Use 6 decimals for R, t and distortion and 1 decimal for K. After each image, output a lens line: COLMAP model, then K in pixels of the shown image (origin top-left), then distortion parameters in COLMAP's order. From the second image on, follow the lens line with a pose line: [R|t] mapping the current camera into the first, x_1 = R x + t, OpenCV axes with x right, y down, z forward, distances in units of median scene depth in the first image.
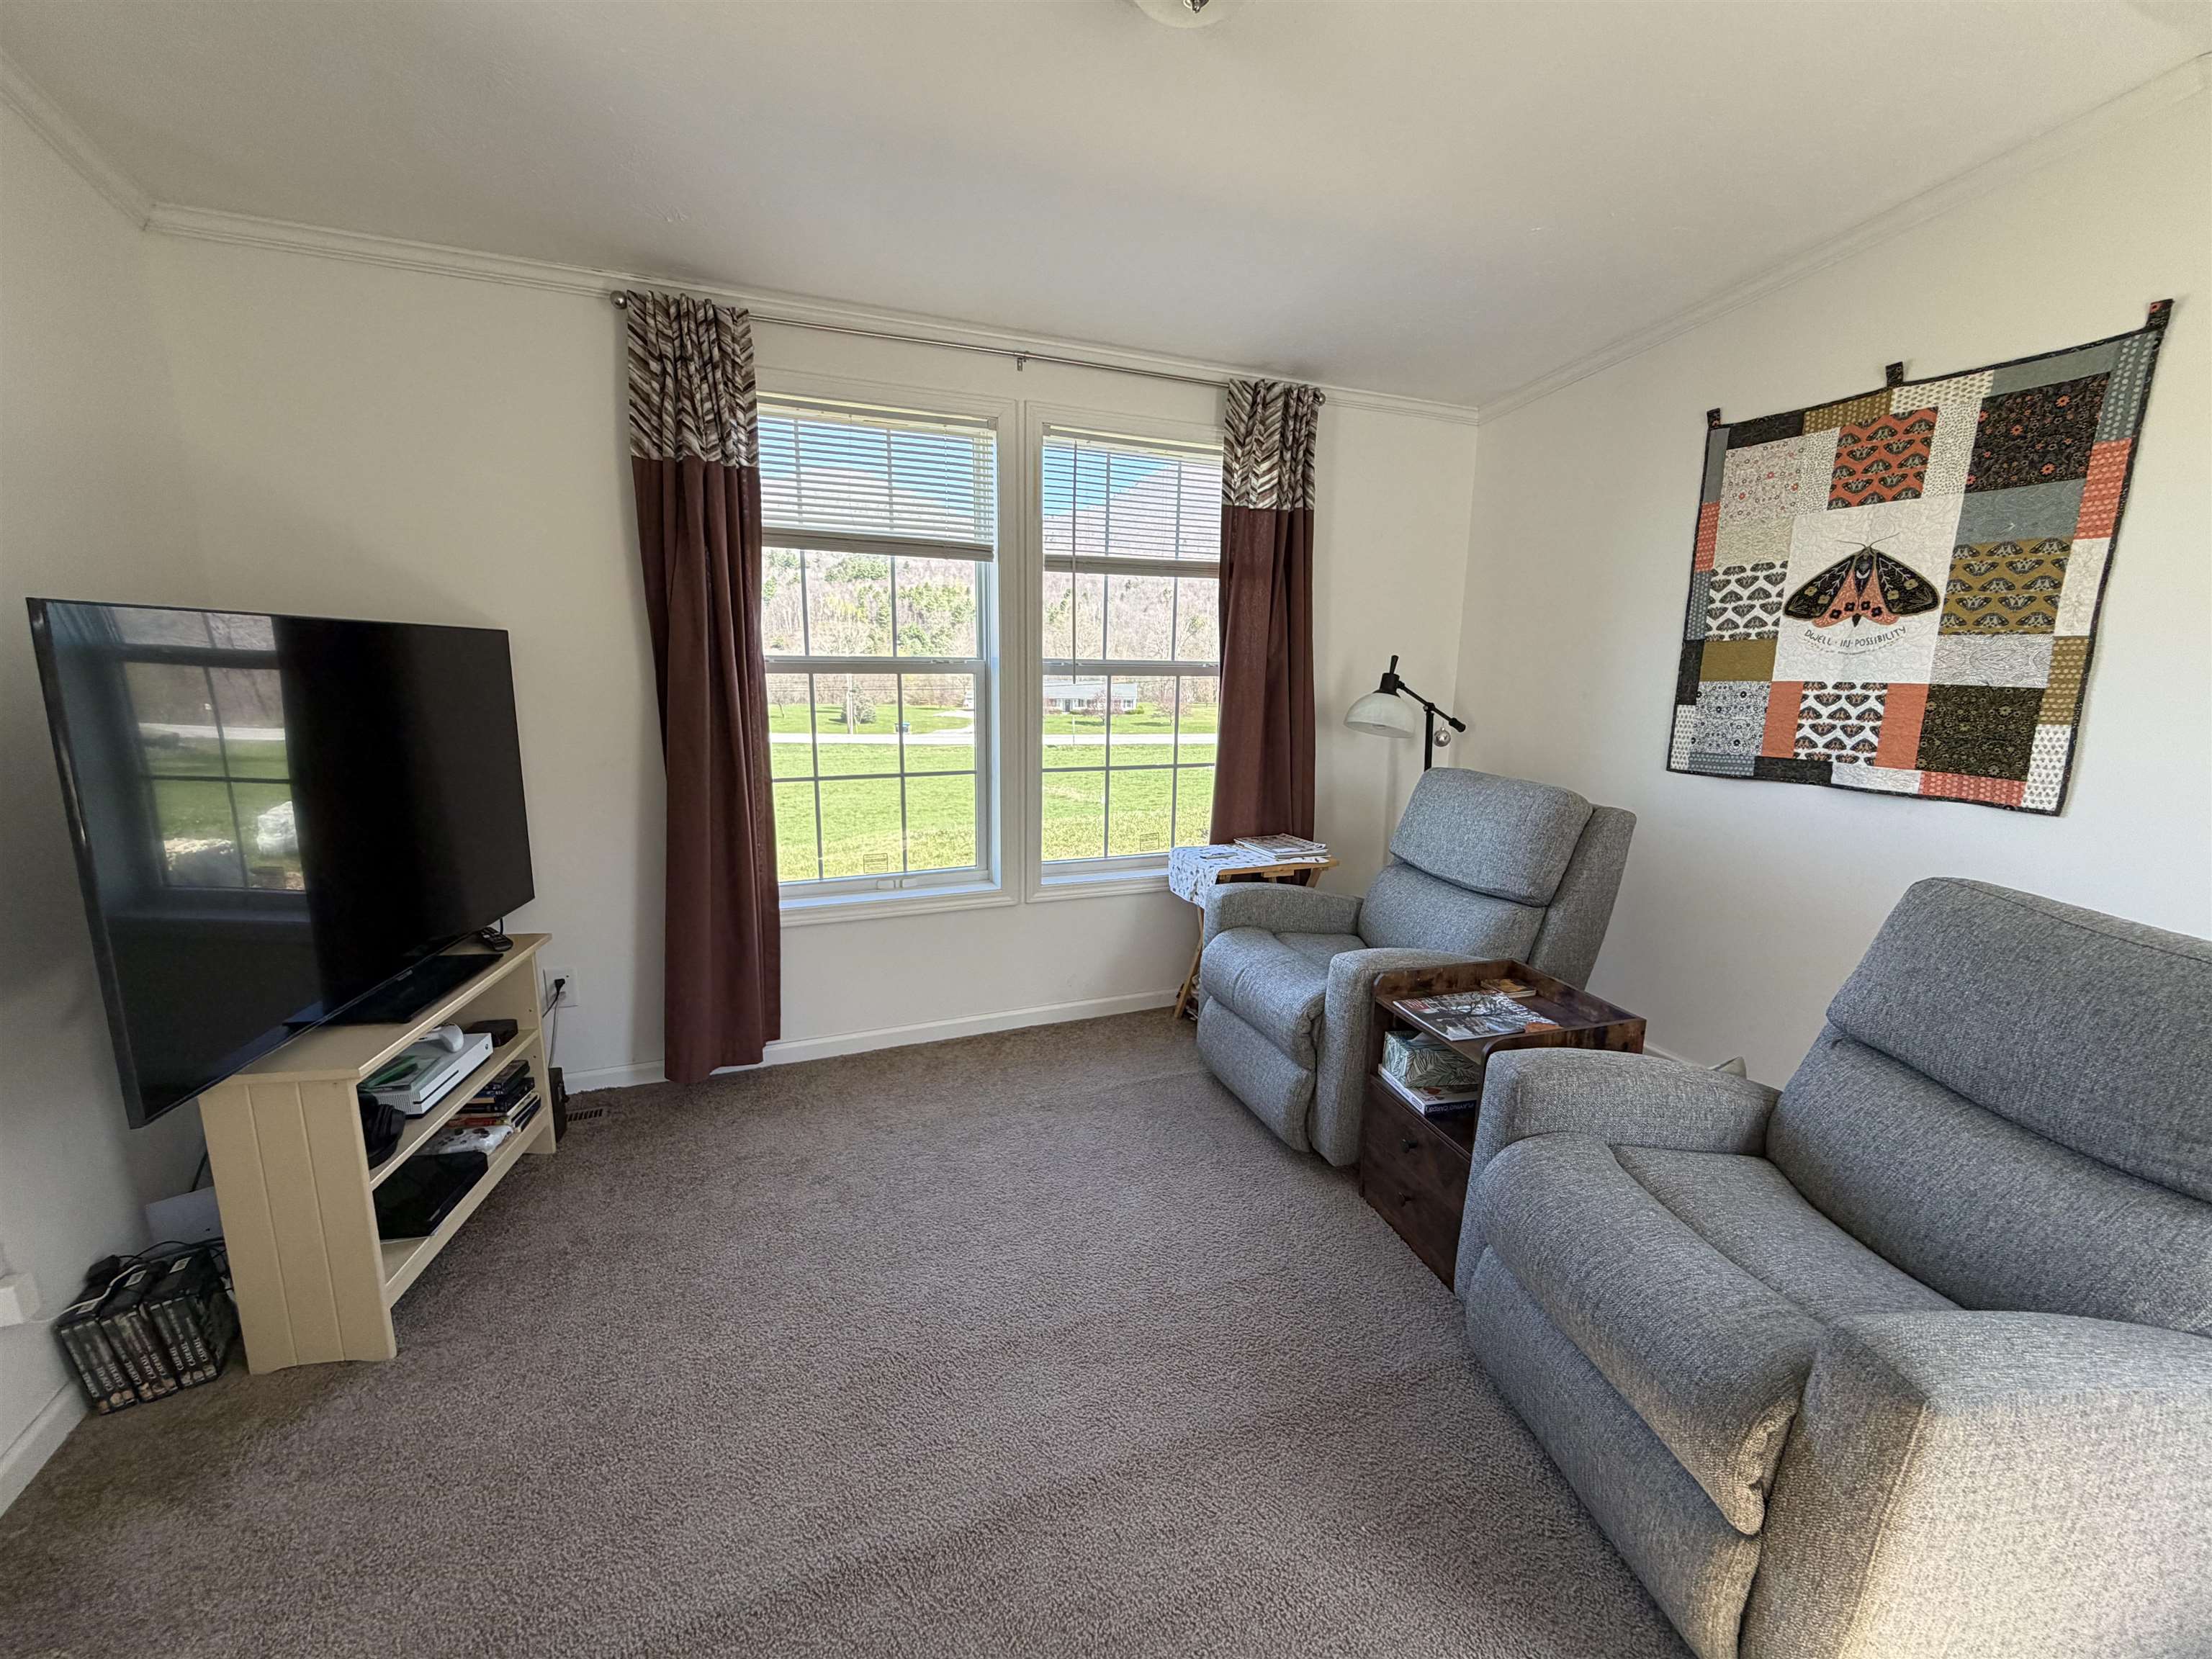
lens RADIAL K [[900.6, 0, 1106.4], [0, 900.6, 828.9], [0, 0, 1]] dist [-0.000573, 0.000101]
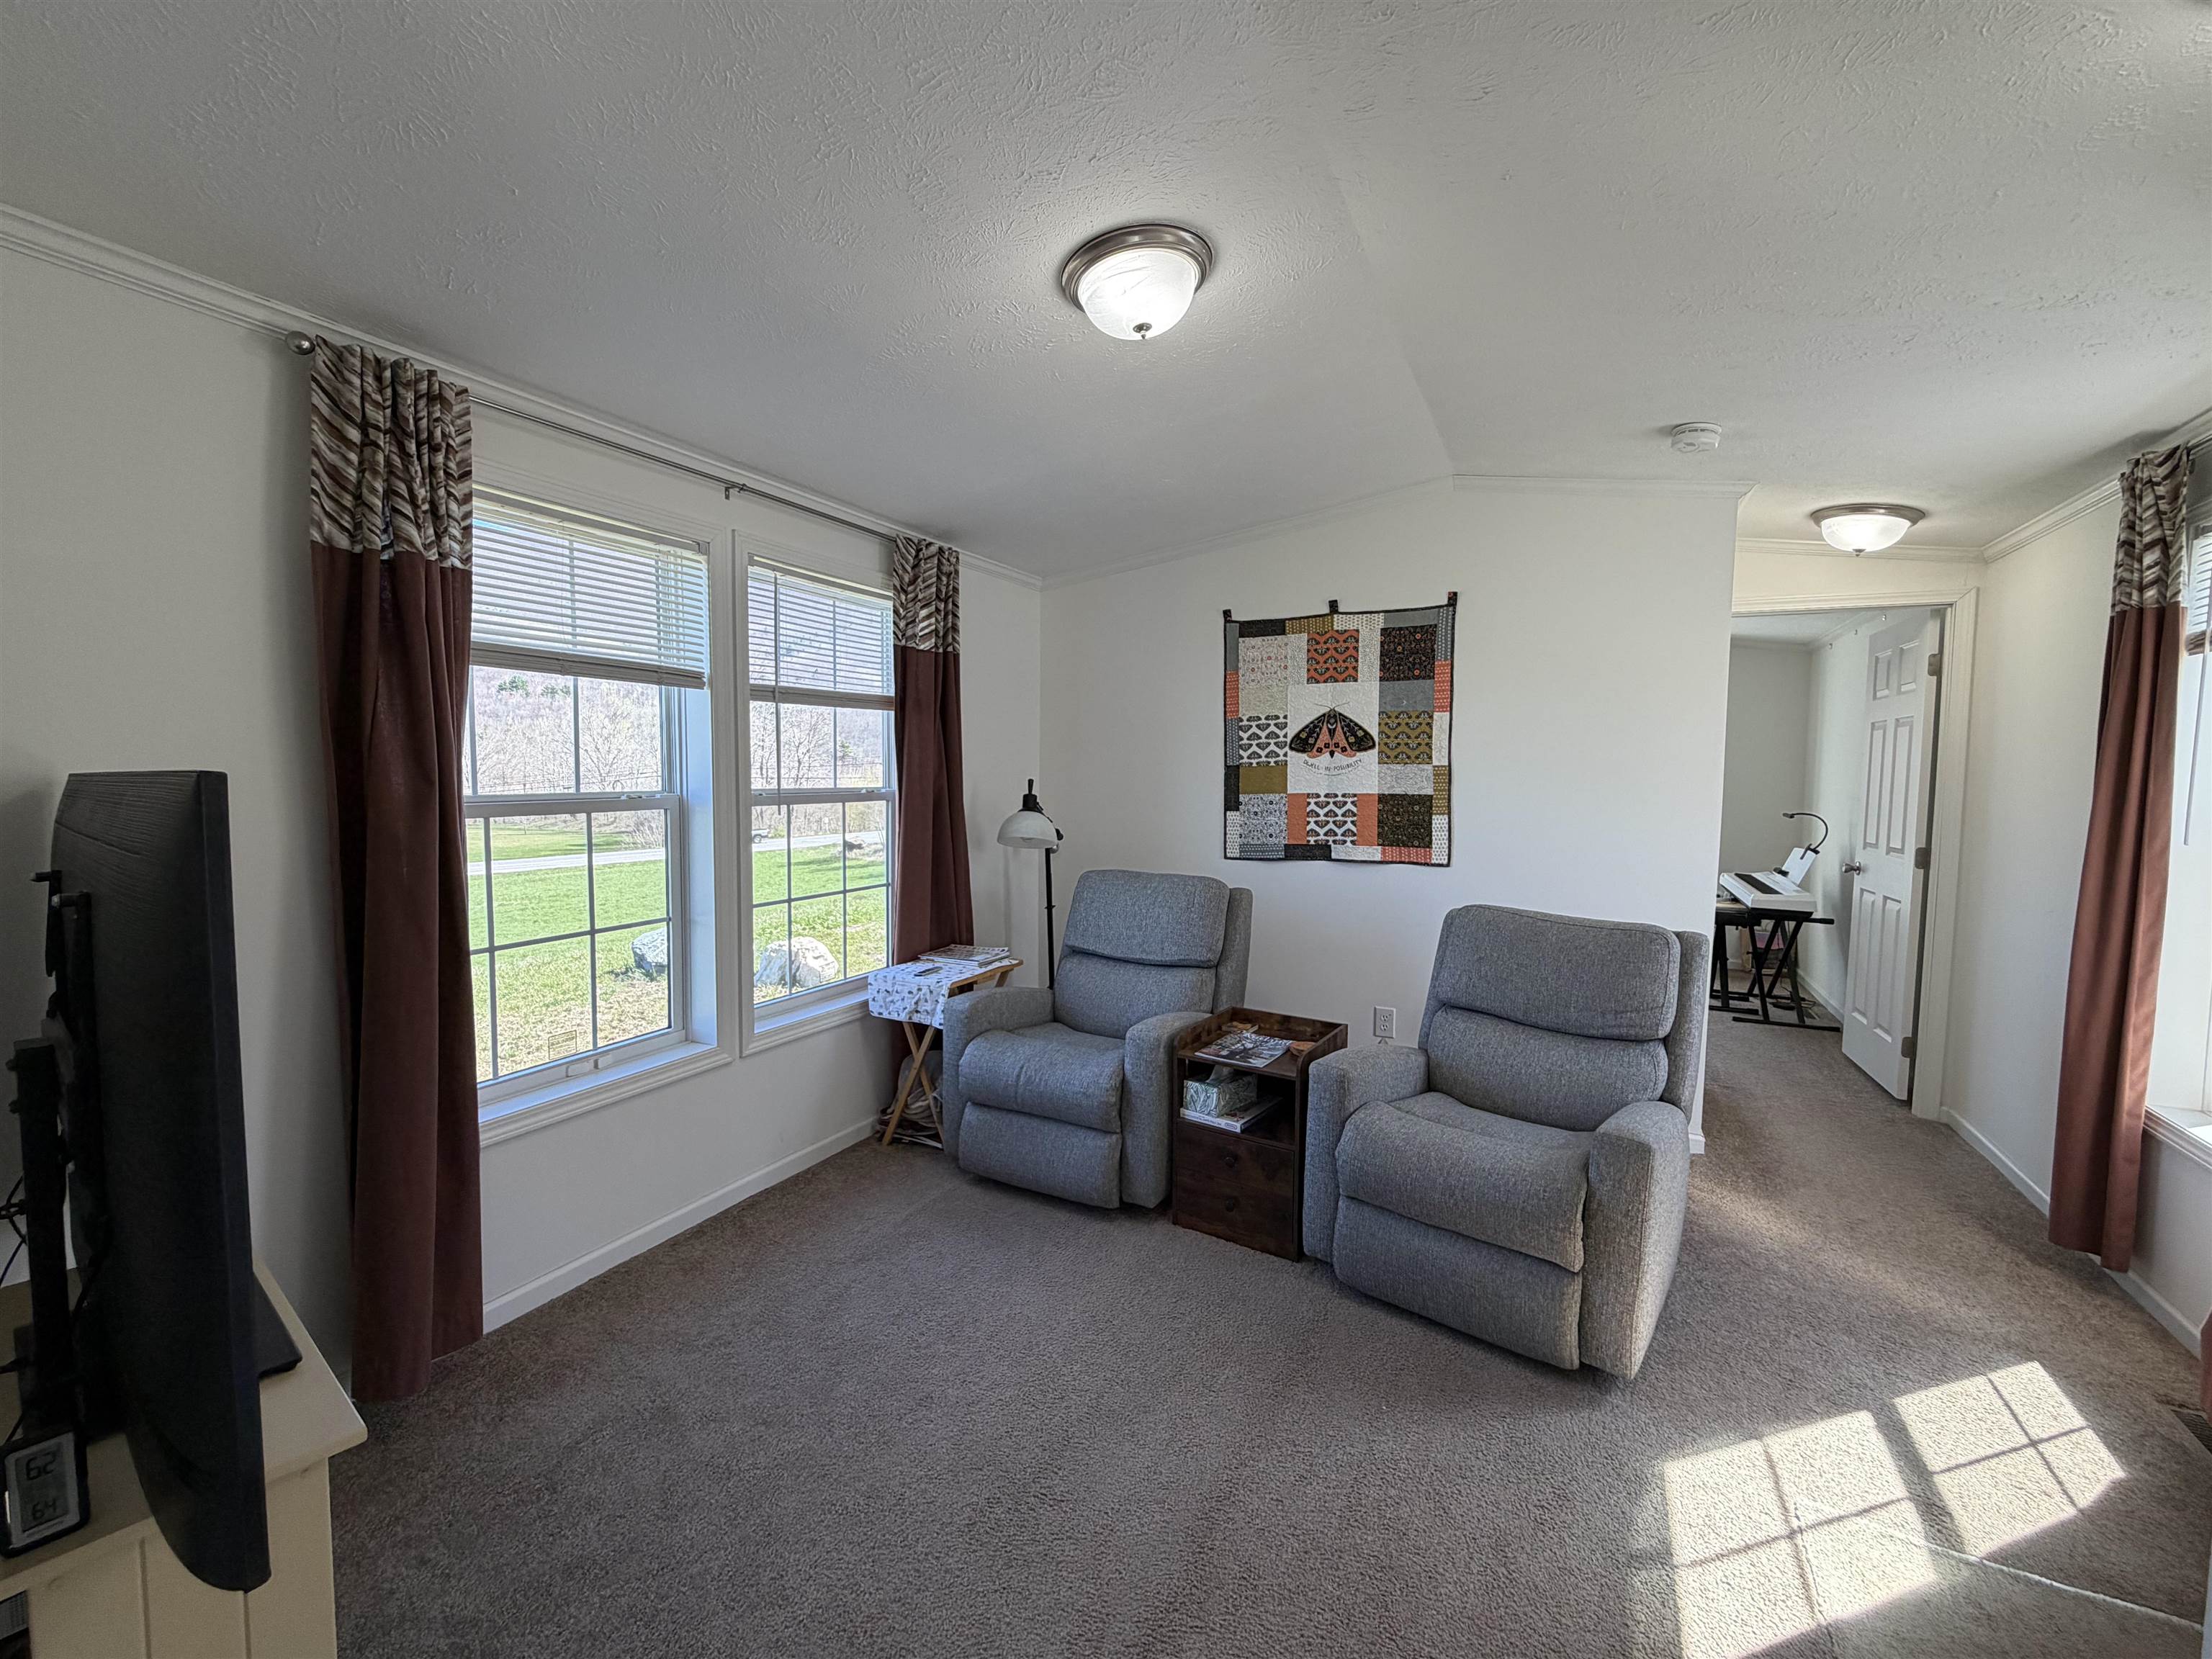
lens RADIAL K [[946.9, 0, 1099.8], [0, 946.9, 830.7], [0, 0, 1]] dist [-0.002242, -0.000089]
pose [[0.760656, -0.054050, 0.646901, -0.511942], [0.131650, 0.988664, -0.072195, -0.031999], [-0.635665, 0.140080, 0.759149, 0.022619]]
